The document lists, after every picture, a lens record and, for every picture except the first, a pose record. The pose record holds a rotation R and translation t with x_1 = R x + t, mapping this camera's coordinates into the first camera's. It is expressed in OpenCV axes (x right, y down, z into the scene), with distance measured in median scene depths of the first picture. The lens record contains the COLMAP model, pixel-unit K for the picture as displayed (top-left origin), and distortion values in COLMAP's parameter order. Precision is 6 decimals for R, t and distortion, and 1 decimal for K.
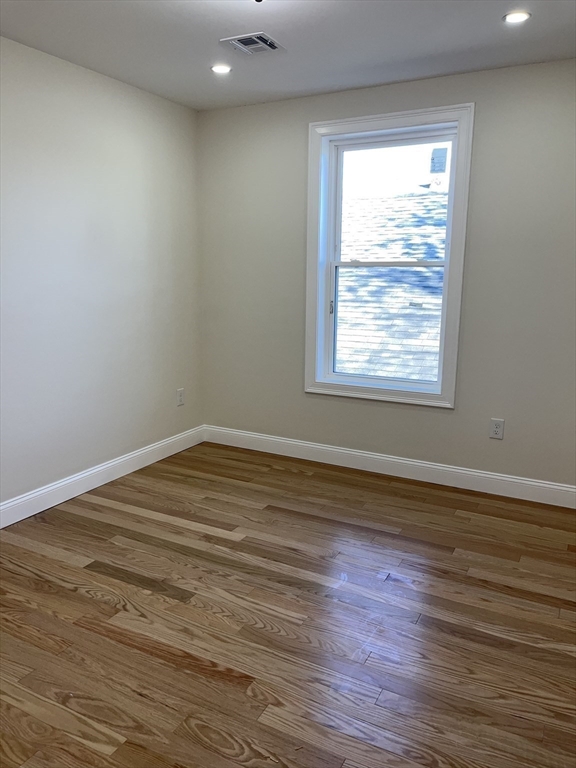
lens RADIAL K [[582.6, 0, 286.3], [0, 582.6, 387.2], [0, 0, 1]] dist [0.101927, -0.156557]
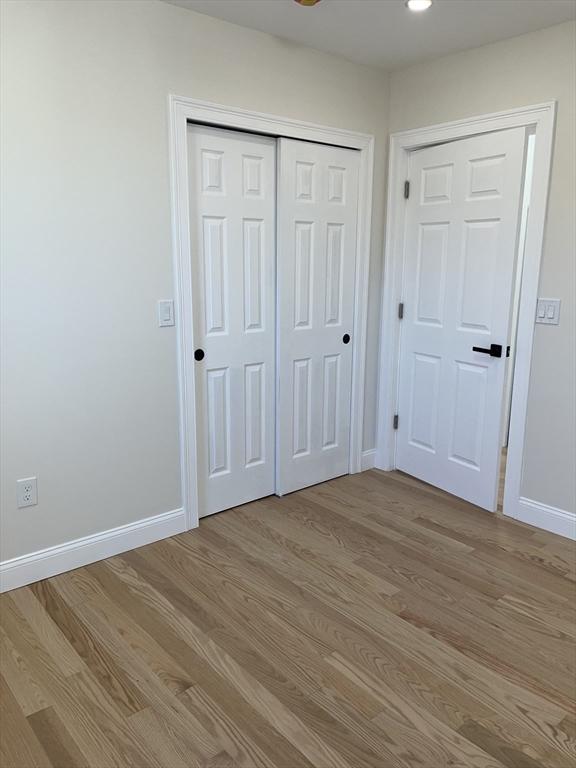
lens RADIAL K [[582.6, 0, 286.3], [0, 582.6, 387.2], [0, 0, 1]] dist [0.101927, -0.156557]
pose [[-0.930620, -0.092695, 0.354054, -0.206258], [0.057422, 0.918434, 0.391385, -0.365709], [-0.361455, 0.384561, -0.849390, 1.773541]]
